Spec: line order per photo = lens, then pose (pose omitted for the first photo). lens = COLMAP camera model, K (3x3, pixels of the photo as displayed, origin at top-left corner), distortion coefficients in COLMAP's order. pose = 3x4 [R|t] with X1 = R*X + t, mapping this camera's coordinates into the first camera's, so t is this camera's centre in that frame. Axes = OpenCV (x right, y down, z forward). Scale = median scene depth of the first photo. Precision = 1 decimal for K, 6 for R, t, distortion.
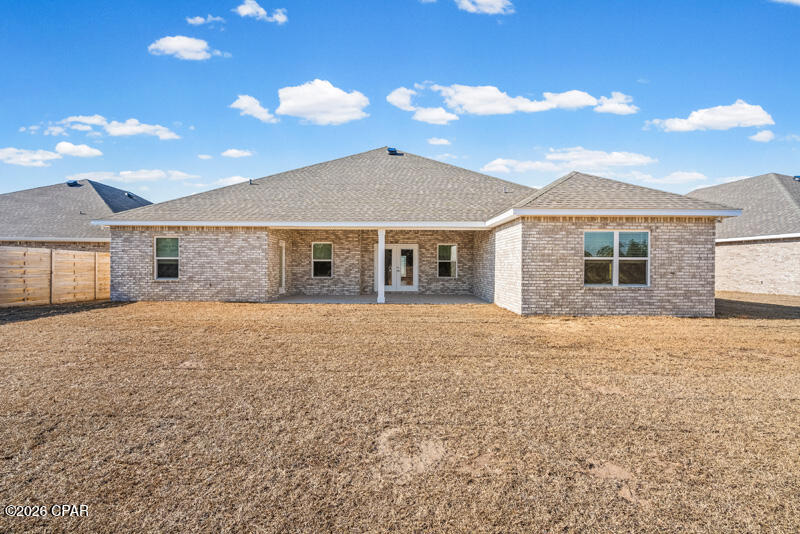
lens RADIAL K [[373.3, 0, 400.0], [0, 373.3, 267.0], [0, 0, 1]] dist [-0.004756, -0.000126]
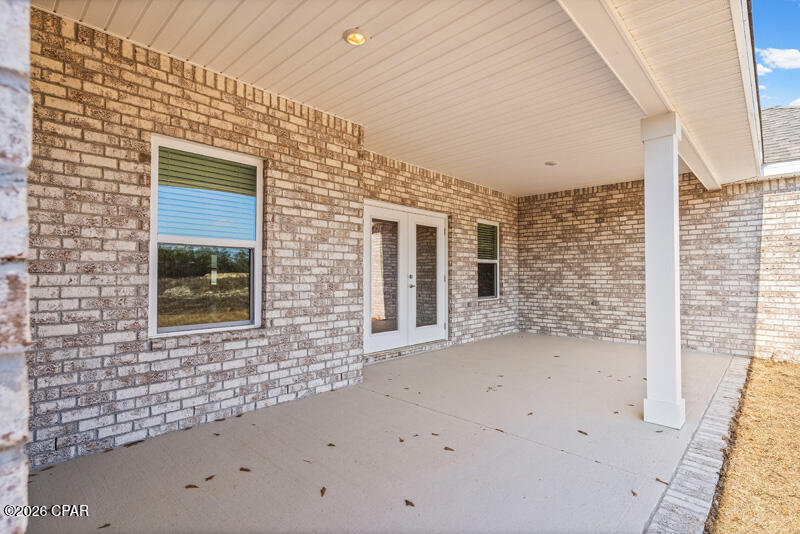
lens RADIAL K [[398.6, 0, 400.0], [0, 398.6, 267.0], [0, 0, 1]] dist [-0.002845, -0.001081]
pose [[0.690085, 0.011866, 0.723631, -0.359211], [0.005518, 0.999750, -0.021655, 0.000555], [-0.723708, 0.018937, 0.689847, 0.968130]]
